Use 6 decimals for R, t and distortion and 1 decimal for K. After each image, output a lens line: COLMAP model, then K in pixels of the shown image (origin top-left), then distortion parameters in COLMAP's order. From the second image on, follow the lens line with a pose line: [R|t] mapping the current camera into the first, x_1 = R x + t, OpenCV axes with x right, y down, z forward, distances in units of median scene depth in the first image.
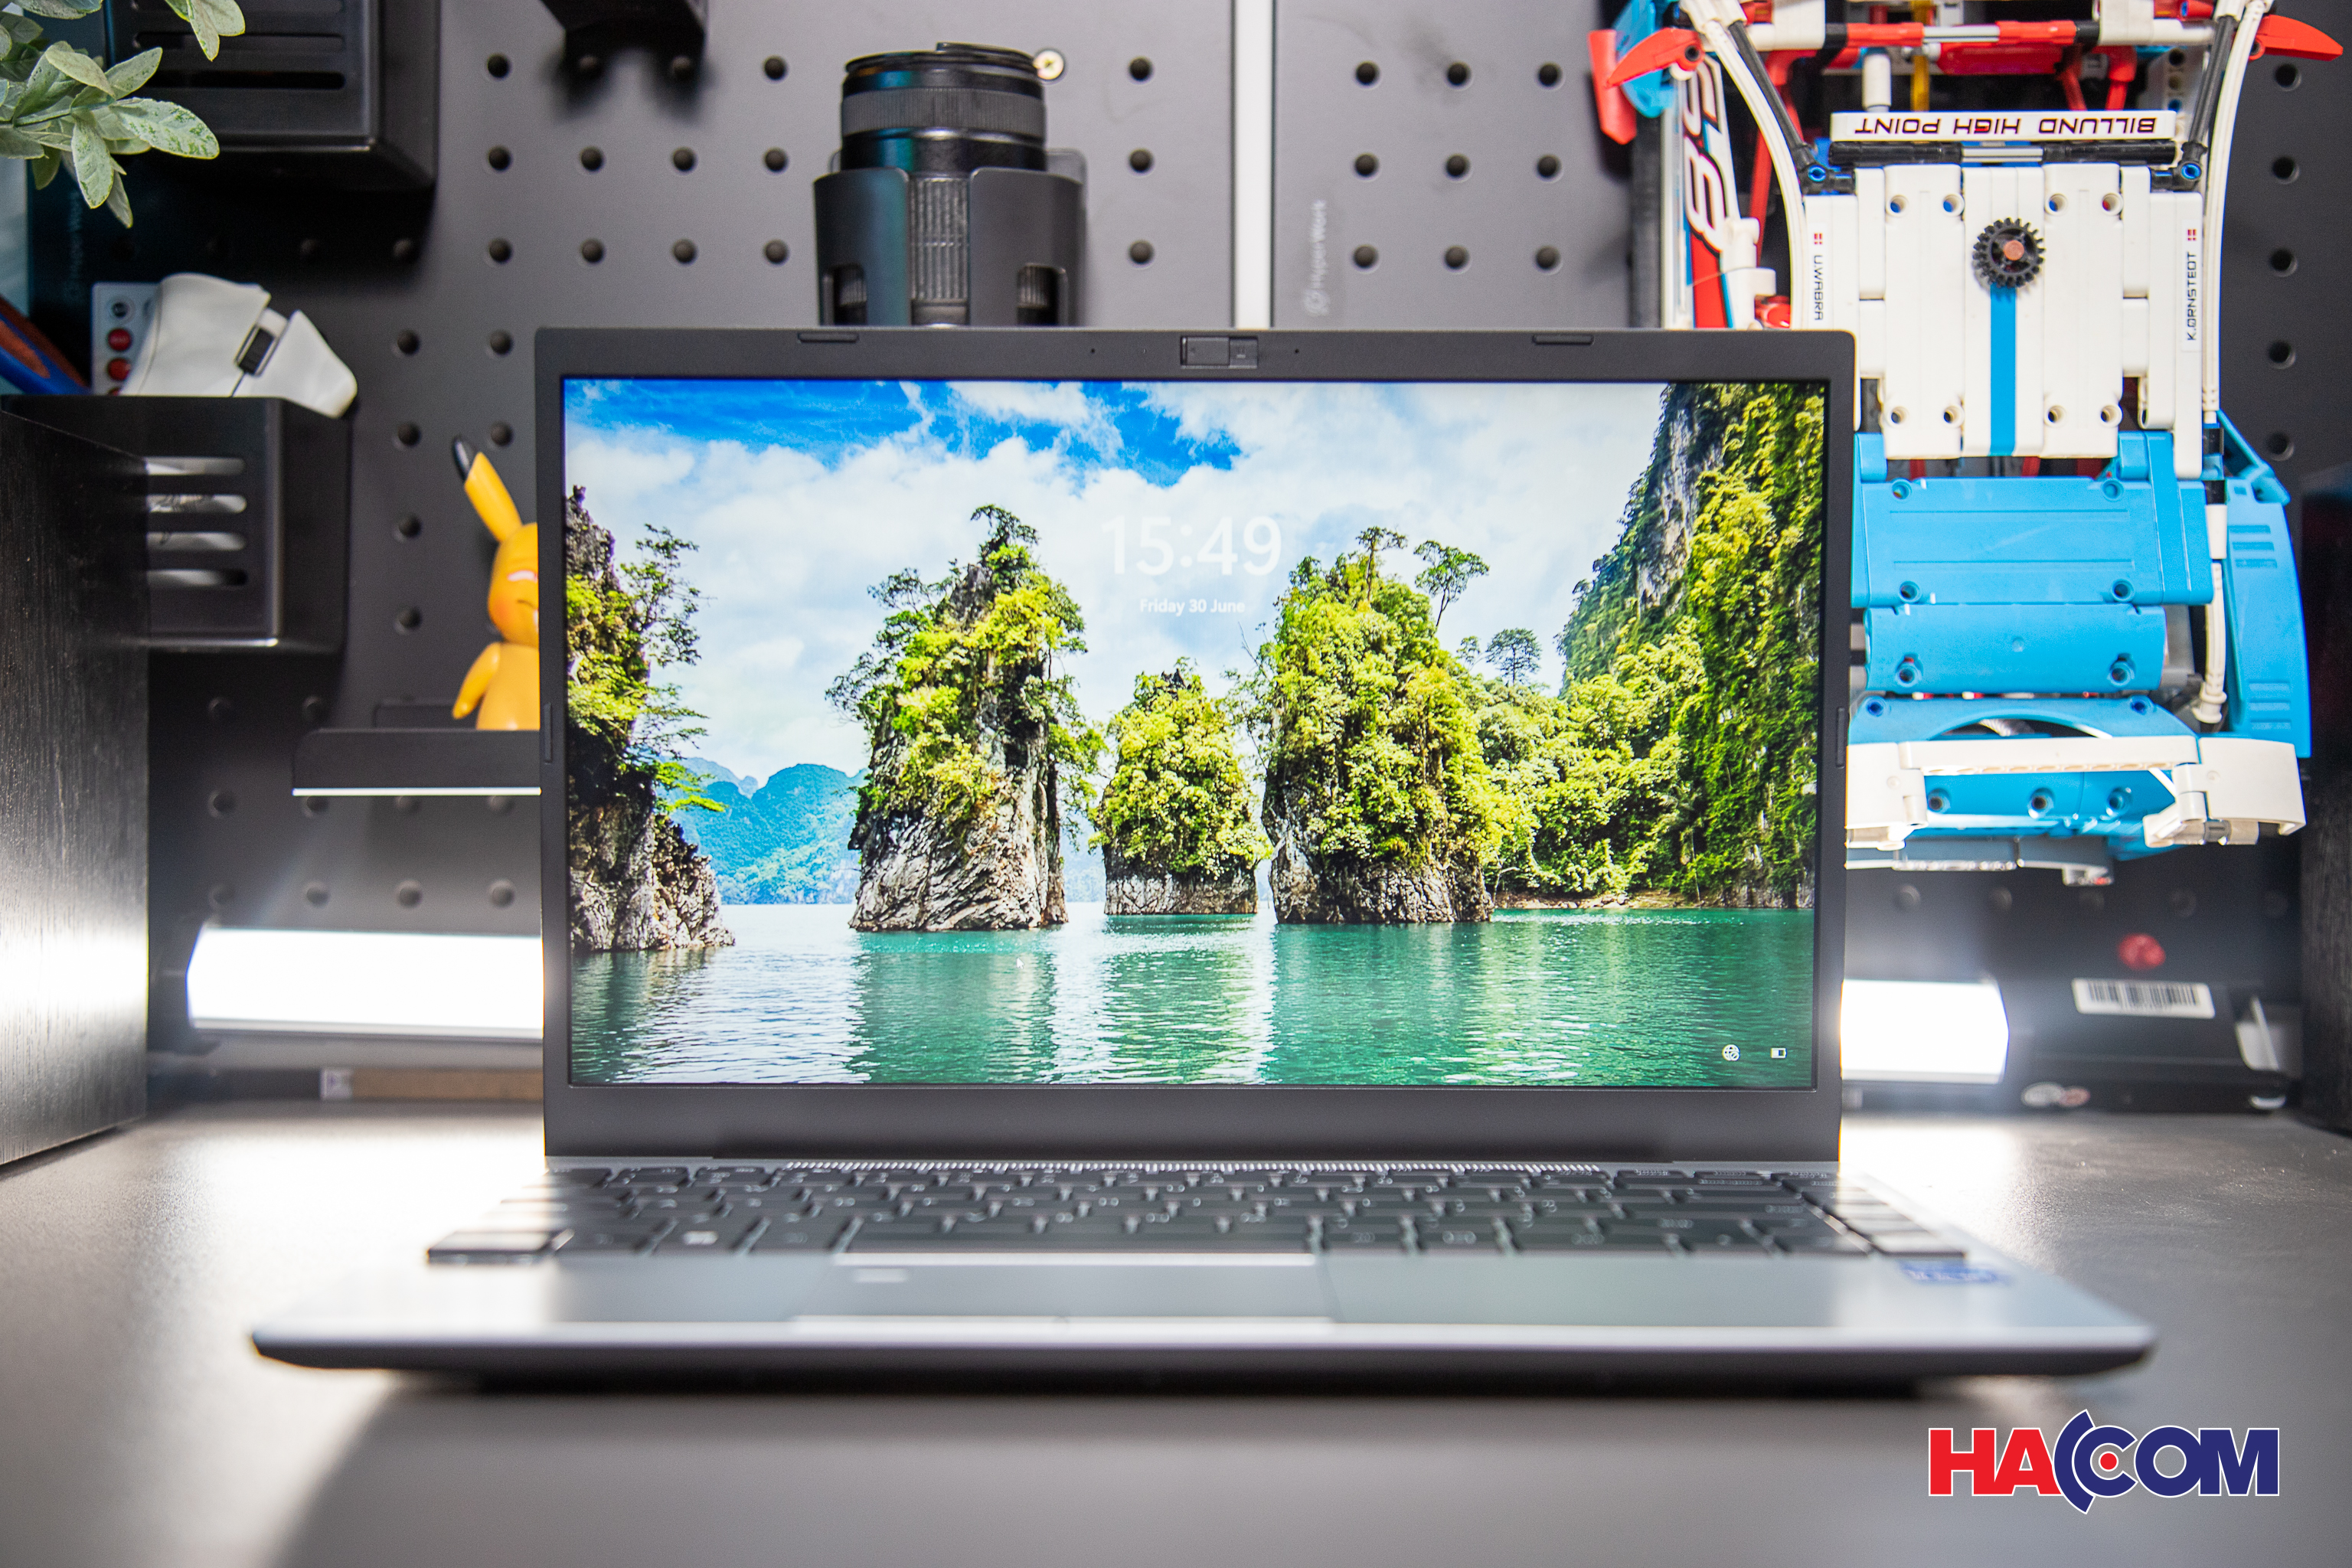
lens RADIAL K [[3080.2, 0, 1183.3], [0, 3080.2, 786.4], [0, 0, 1]] dist [0.087647, 0.000000]
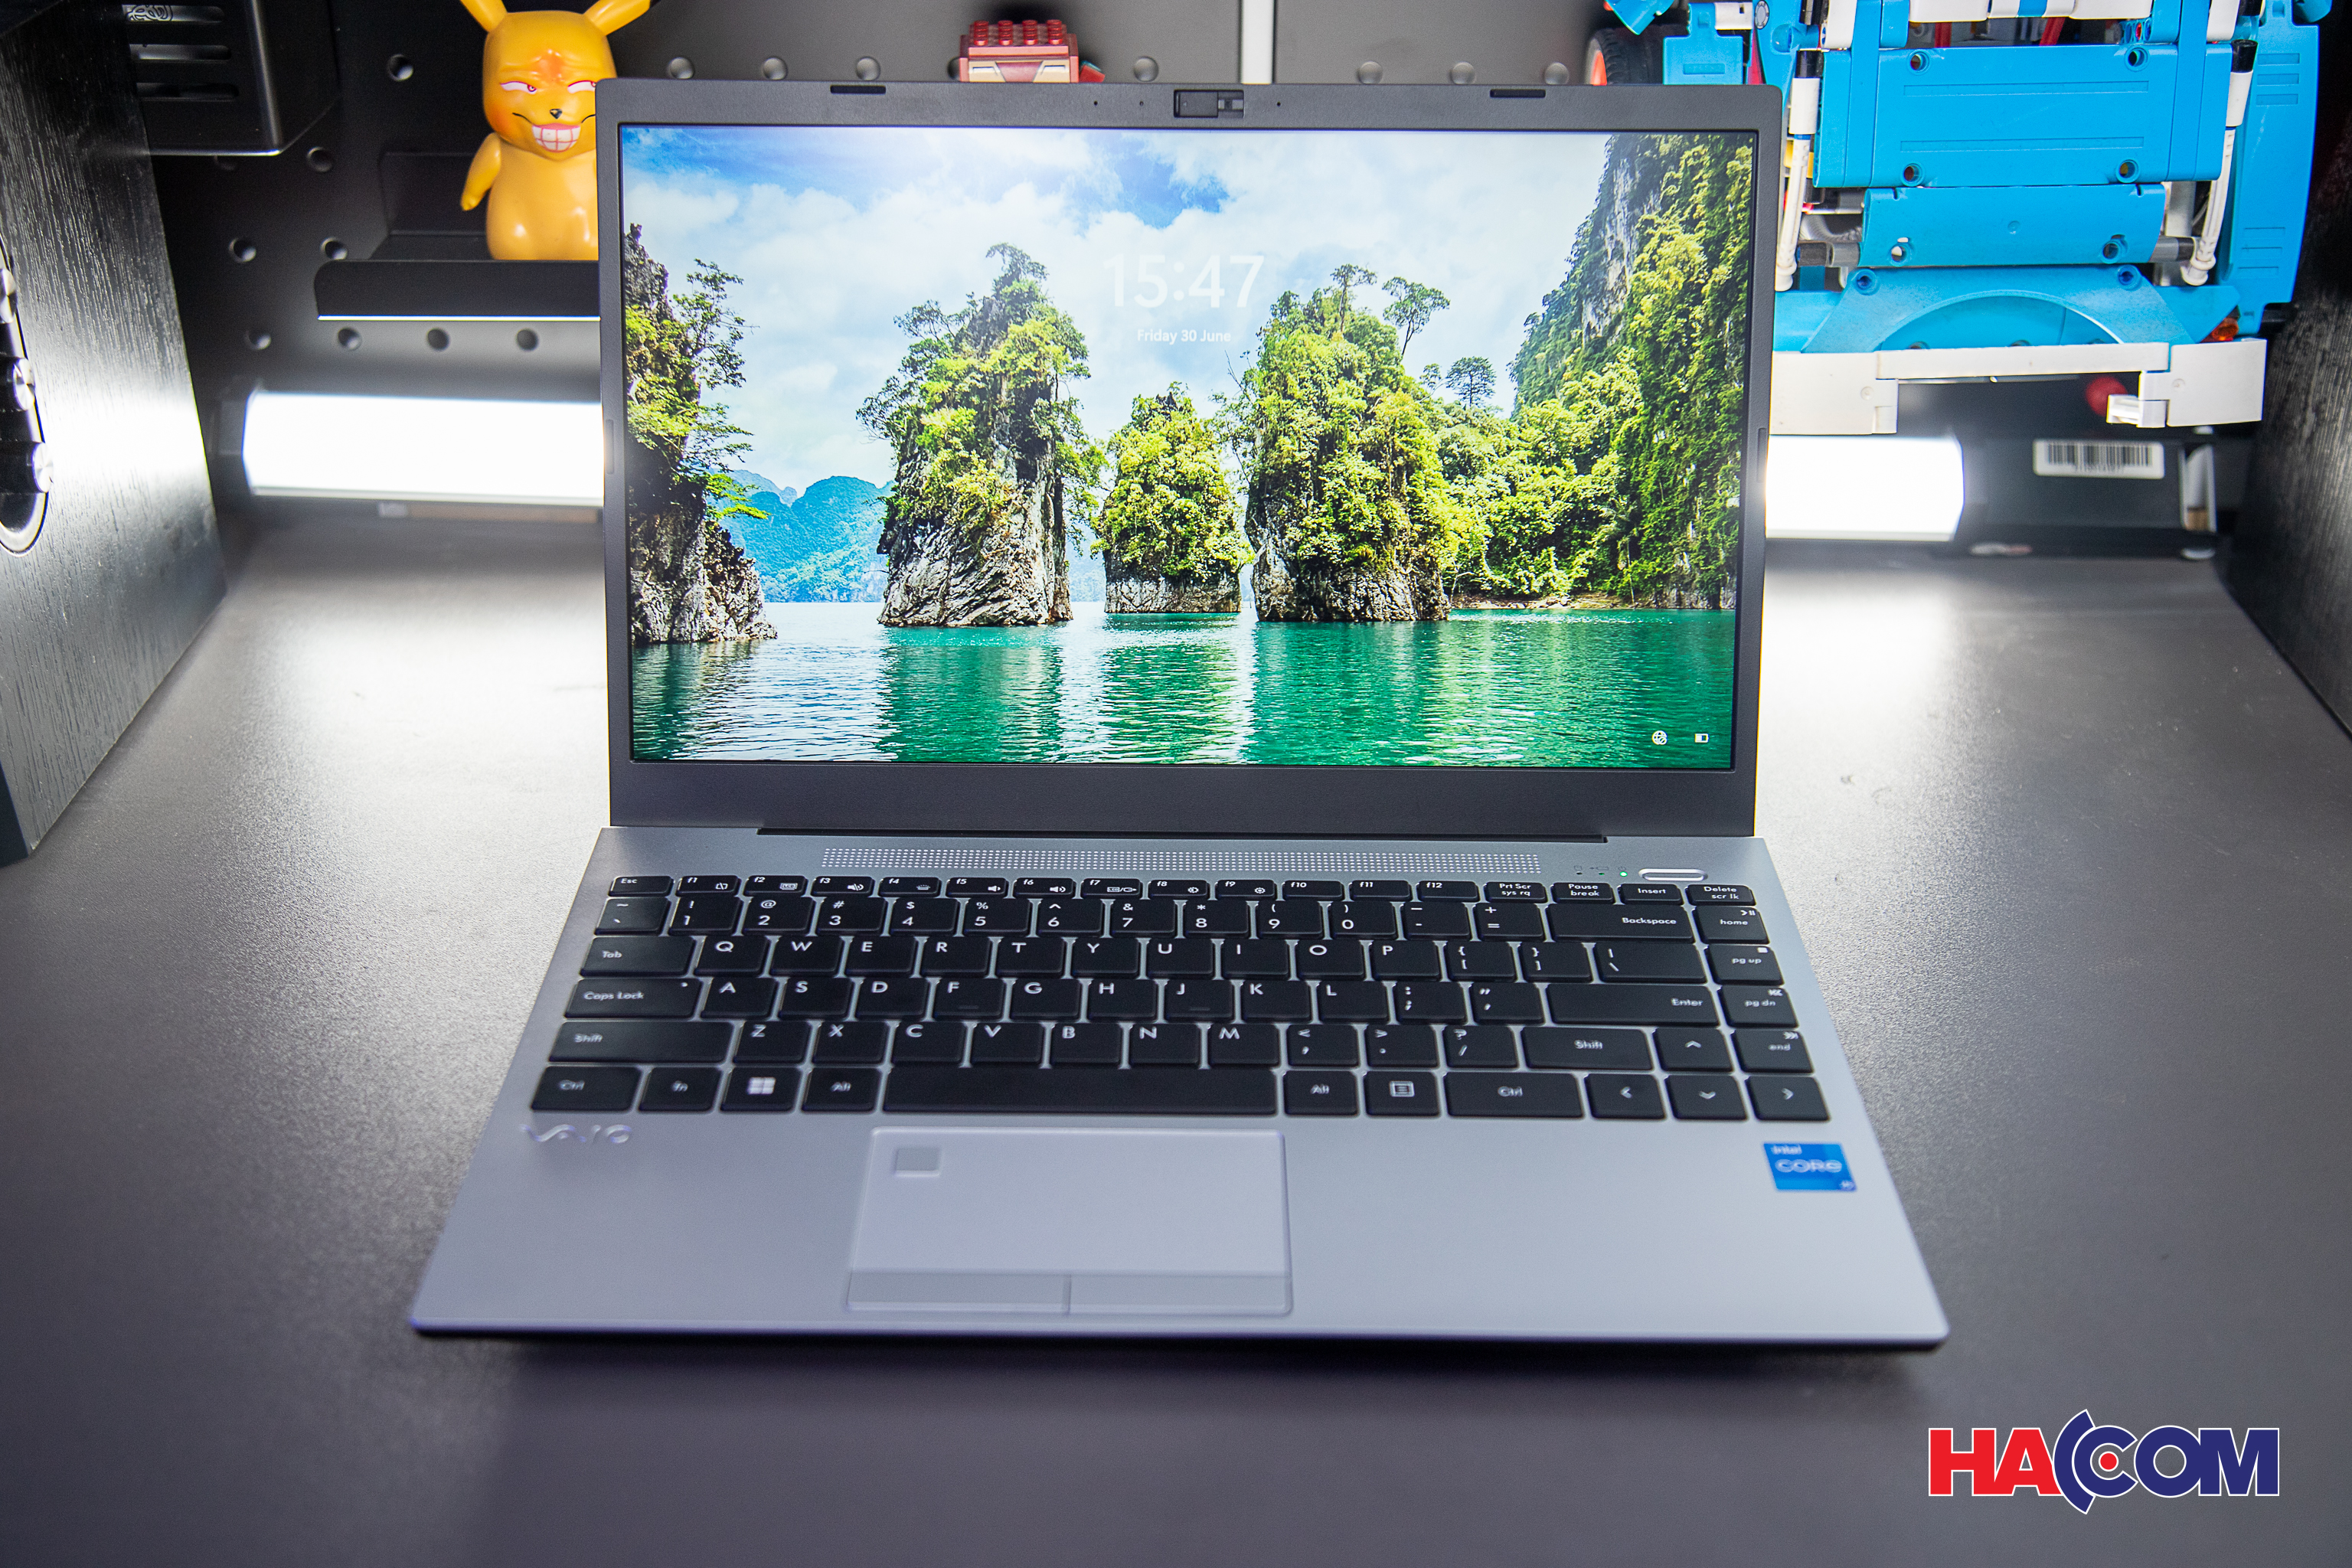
lens RADIAL K [[3080.2, 0, 1160.7], [0, 3080.2, 779.8], [0, 0, 1]] dist [0.087647, 0.000000]
pose [[0.999908, 0.006255, -0.012009, 0.008804], [-0.005338, 0.997178, 0.074890, 0.018146], [0.012444, -0.074819, 0.997120, -0.127582]]
